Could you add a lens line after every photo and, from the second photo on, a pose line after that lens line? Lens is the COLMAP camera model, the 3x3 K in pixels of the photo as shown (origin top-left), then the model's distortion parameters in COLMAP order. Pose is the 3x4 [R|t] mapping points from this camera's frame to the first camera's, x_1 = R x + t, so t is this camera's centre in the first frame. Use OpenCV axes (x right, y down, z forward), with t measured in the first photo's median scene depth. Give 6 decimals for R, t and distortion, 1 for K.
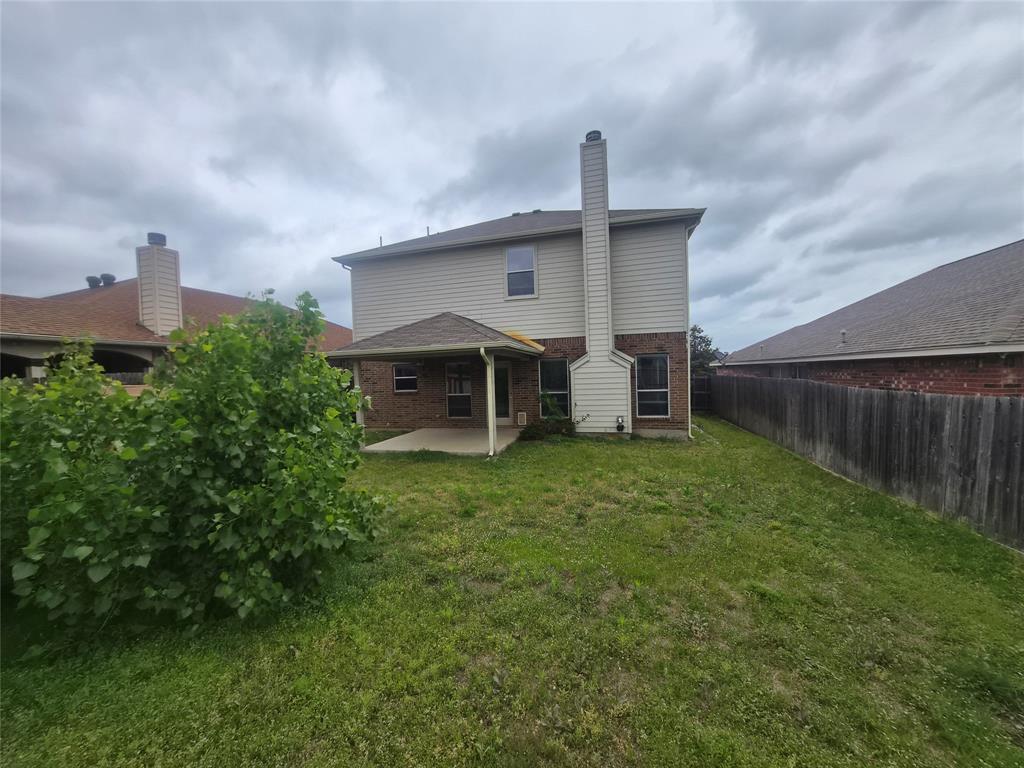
lens RADIAL K [[411.0, 0, 512.0], [0, 411.0, 384.0], [0, 0, 1]] dist [-0.000805, -0.000139]
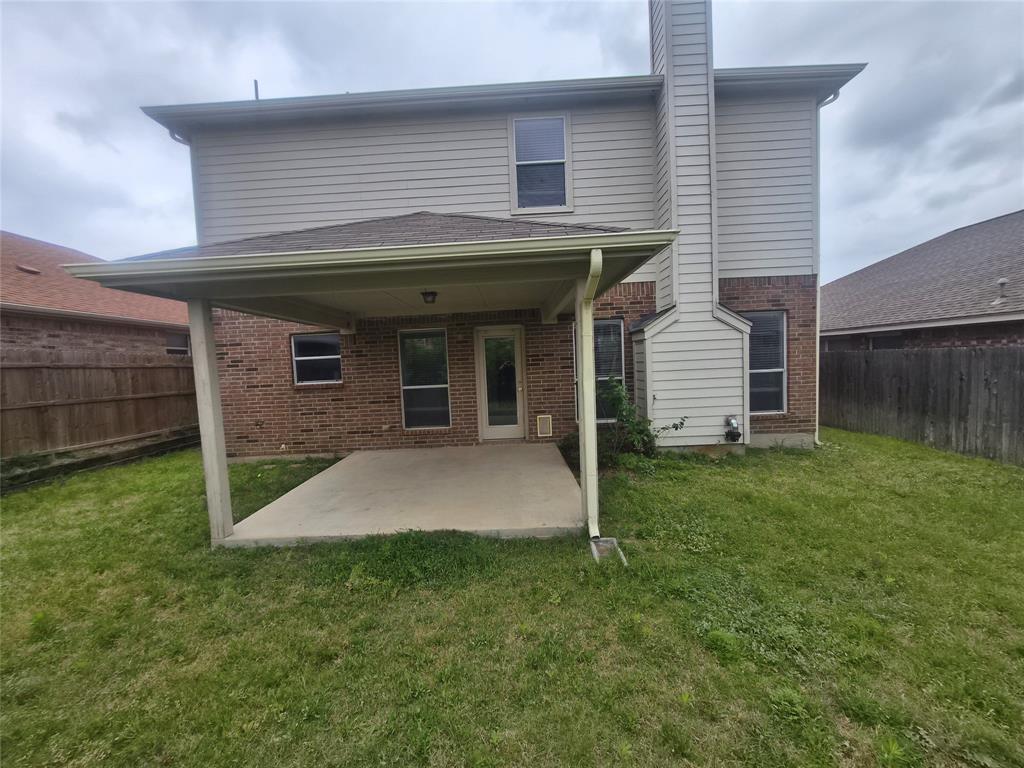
lens RADIAL K [[411.0, 0, 512.0], [0, 411.0, 384.0], [0, 0, 1]] dist [-0.000805, -0.000139]
pose [[0.968793, -0.026092, 0.246495, -0.173707], [0.020826, 0.999496, 0.023949, 0.012757], [-0.246995, -0.018068, 0.968848, 0.500271]]
